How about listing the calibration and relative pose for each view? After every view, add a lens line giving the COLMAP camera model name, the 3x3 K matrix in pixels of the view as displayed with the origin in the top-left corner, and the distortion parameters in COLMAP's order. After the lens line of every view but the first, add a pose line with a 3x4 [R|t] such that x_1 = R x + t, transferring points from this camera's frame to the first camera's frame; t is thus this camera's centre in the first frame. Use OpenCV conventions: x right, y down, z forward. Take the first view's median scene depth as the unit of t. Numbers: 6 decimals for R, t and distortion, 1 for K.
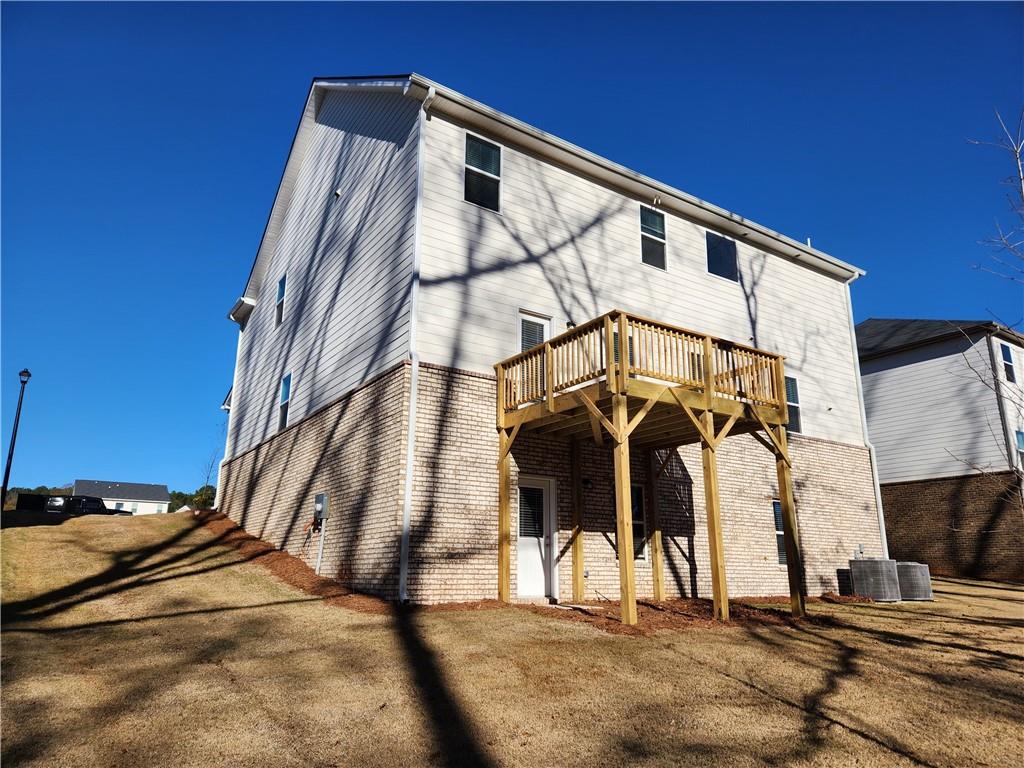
lens RADIAL K [[688.4, 0, 516.9], [0, 688.4, 389.8], [0, 0, 1]] dist [0.053921, -0.047106]
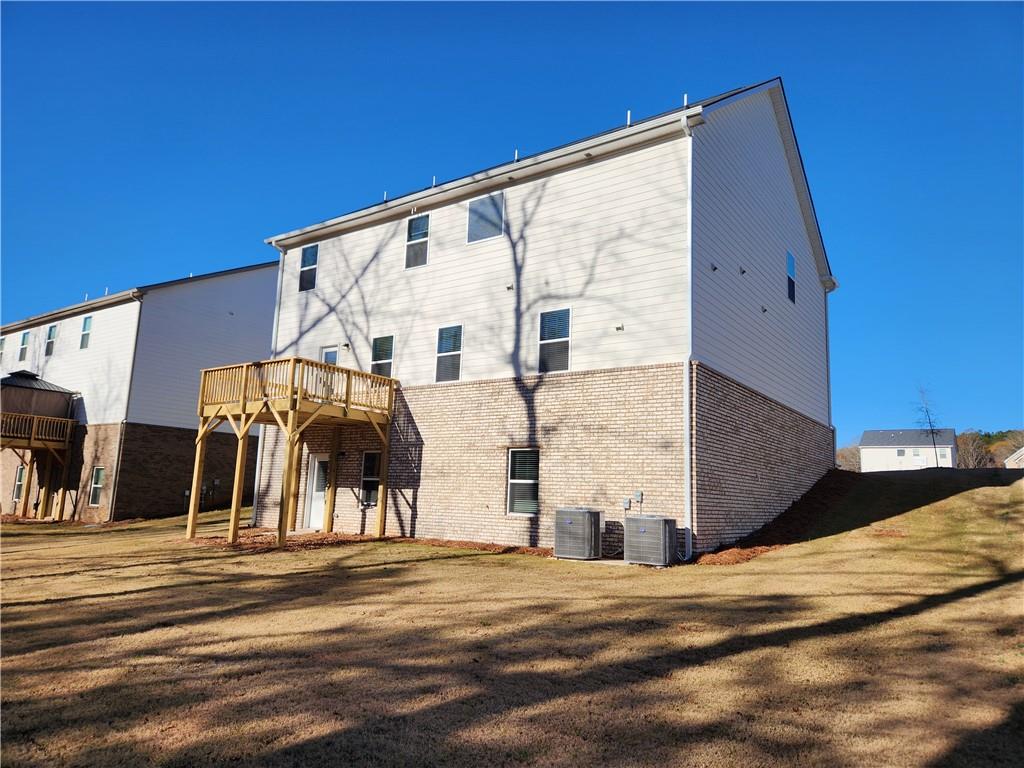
lens RADIAL K [[688.4, 0, 516.9], [0, 688.4, 389.8], [0, 0, 1]] dist [0.053921, -0.047106]
pose [[0.356226, -0.141226, -0.923666, 1.439719], [0.215018, 0.974374, -0.066054, 0.157391], [0.909324, -0.175075, 0.377464, 0.717531]]
